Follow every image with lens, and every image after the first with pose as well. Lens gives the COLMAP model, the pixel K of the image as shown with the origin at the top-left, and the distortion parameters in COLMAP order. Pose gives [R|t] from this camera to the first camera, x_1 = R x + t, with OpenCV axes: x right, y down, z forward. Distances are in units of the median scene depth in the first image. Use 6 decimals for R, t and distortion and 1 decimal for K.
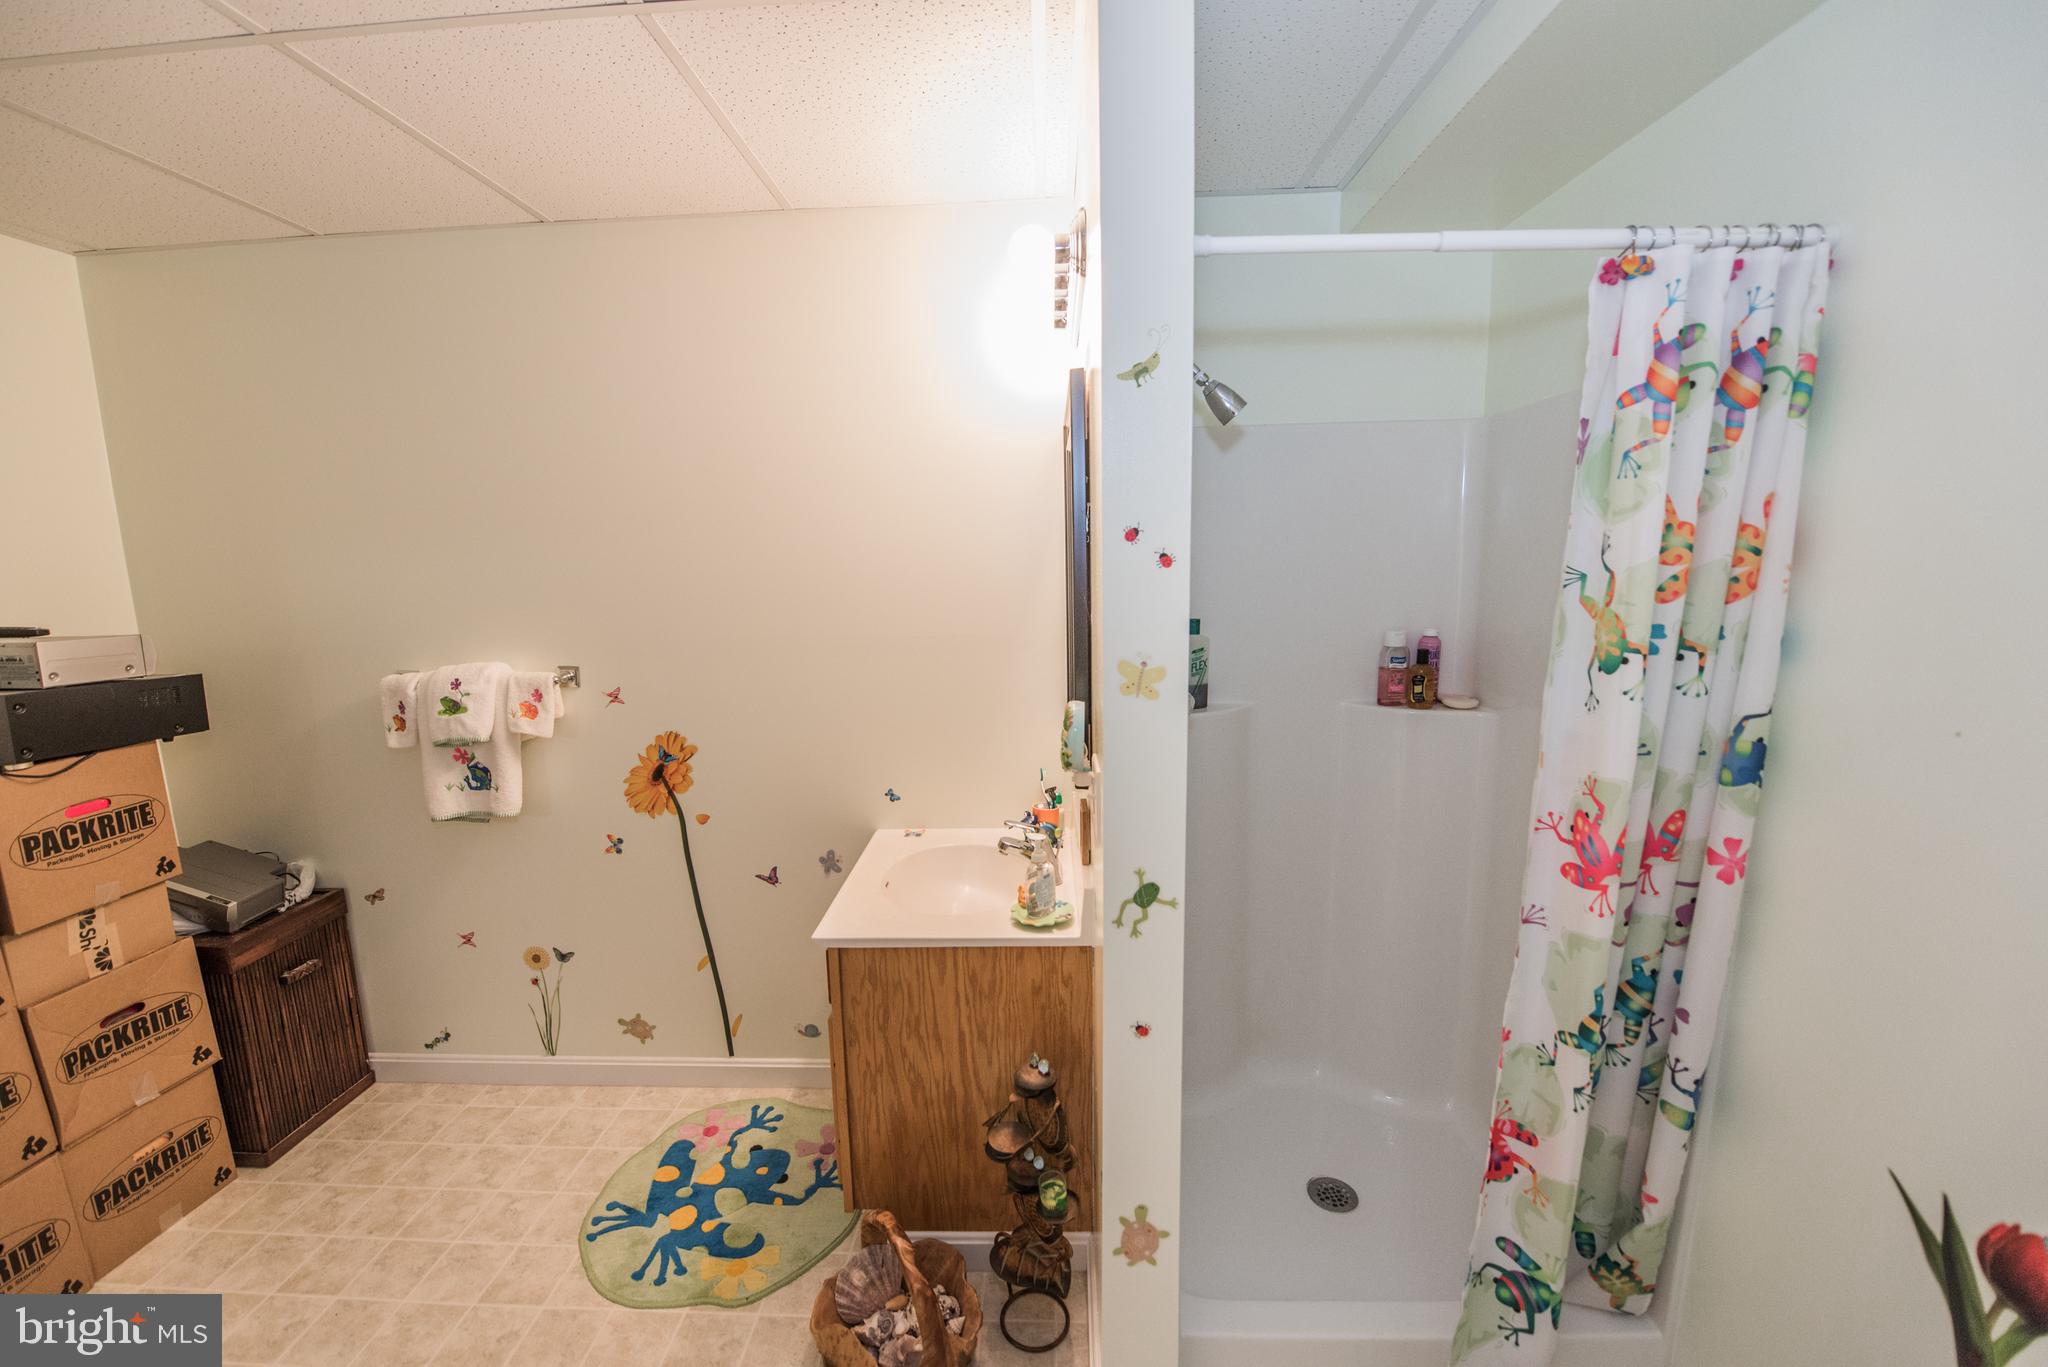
lens RADIAL K [[817.2, 0, 1024.0], [0, 817.2, 683.5], [0, 0, 1]] dist [-0.017154, -0.002493]
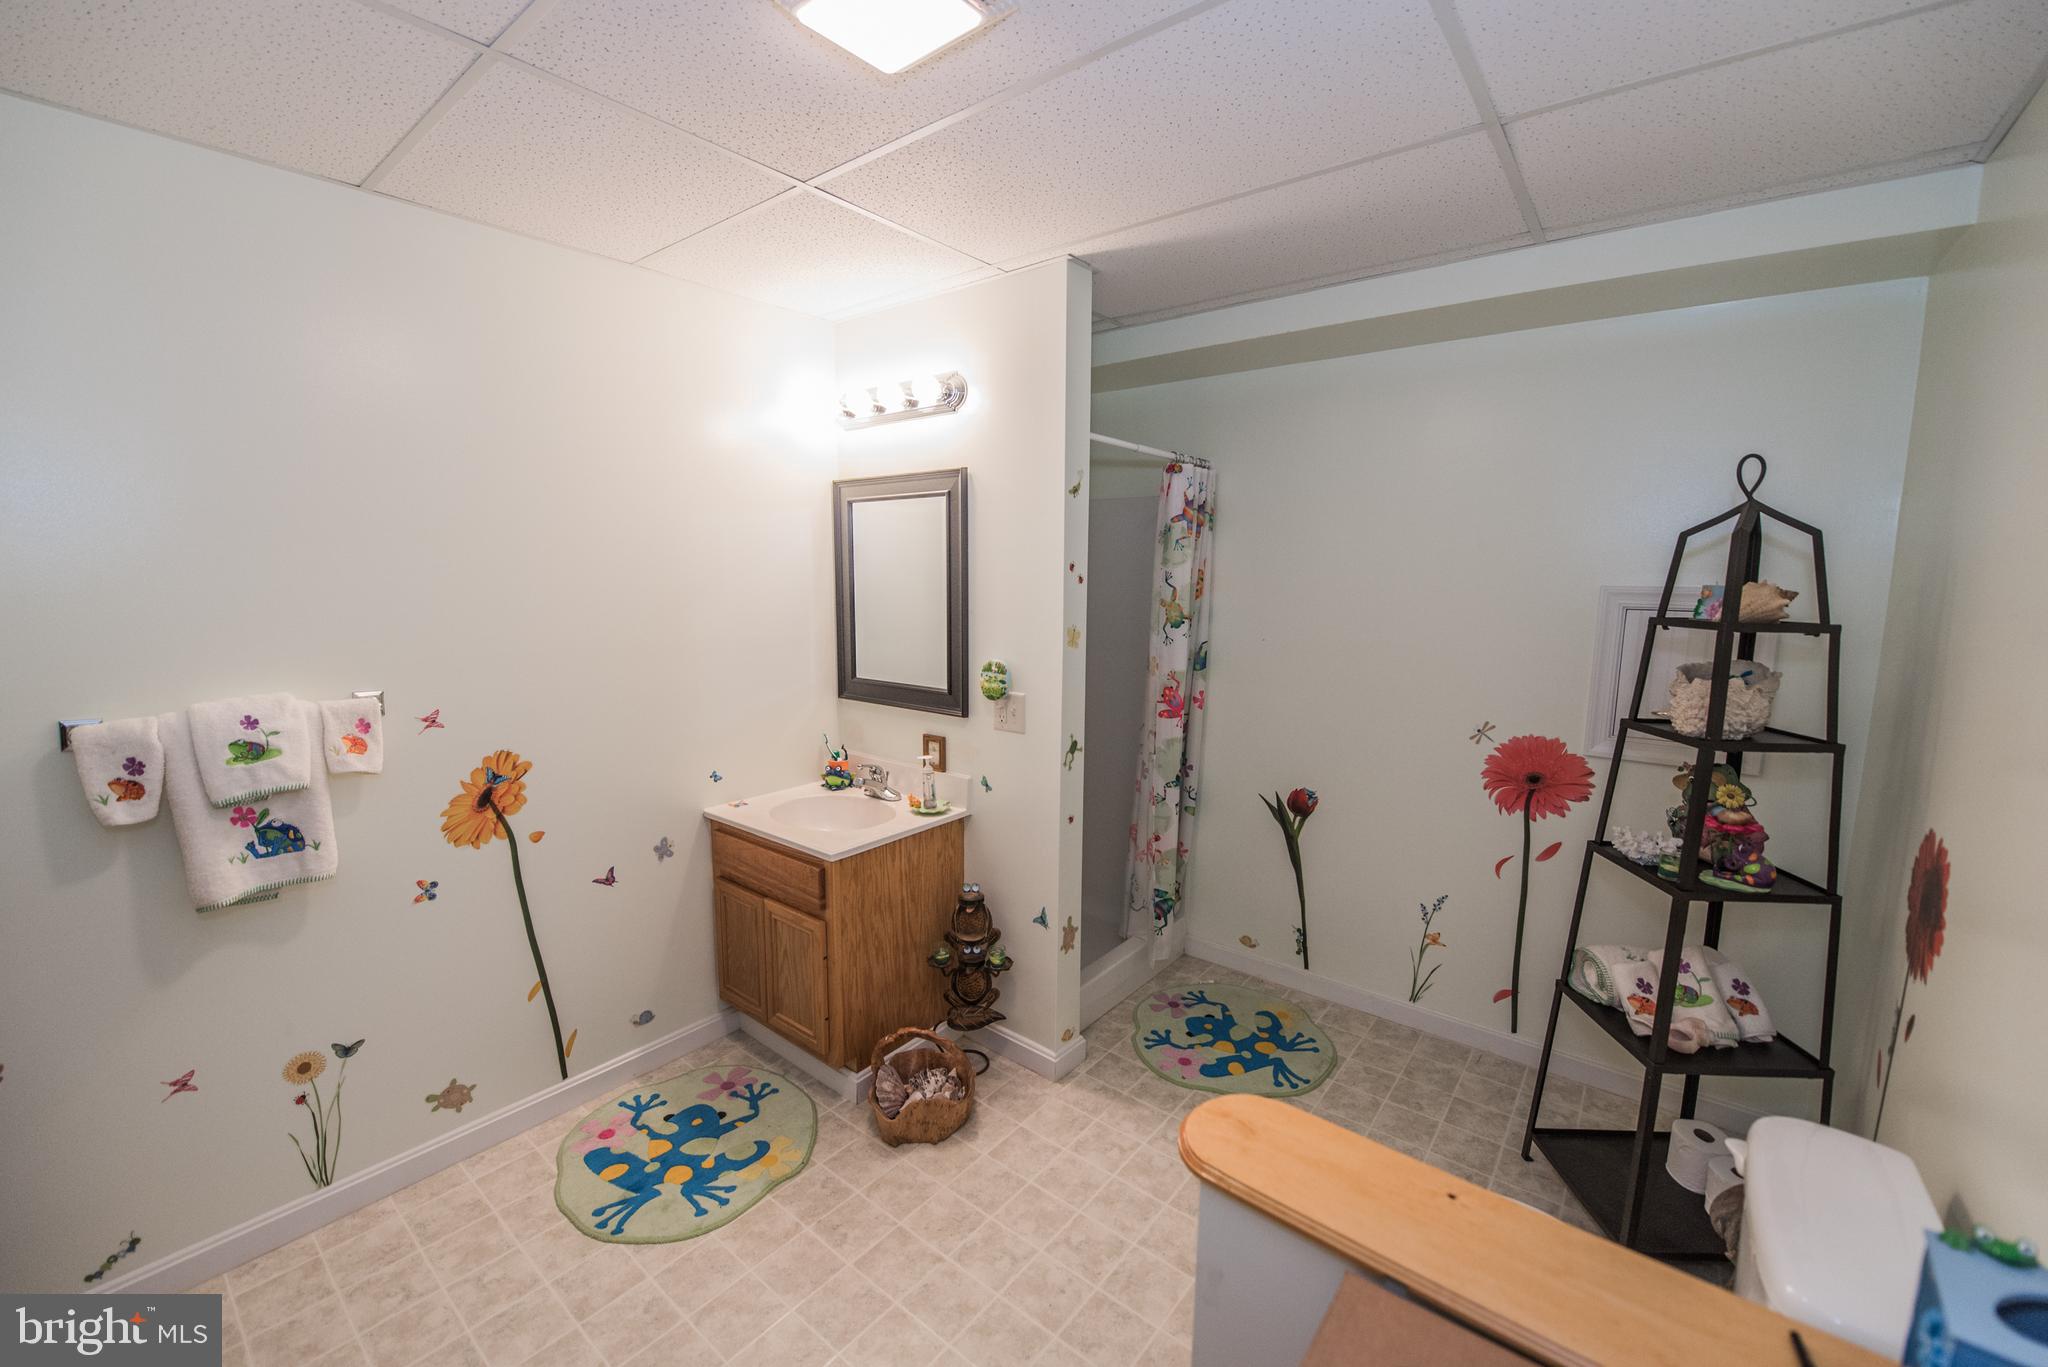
lens RADIAL K [[817.2, 0, 1024.0], [0, 817.2, 683.5], [0, 0, 1]] dist [-0.017154, -0.002493]
pose [[0.593655, -0.084277, 0.800295, -0.868180], [0.107247, 0.993915, 0.025111, 0.023925], [-0.797541, 0.070922, 0.599081, -0.063170]]
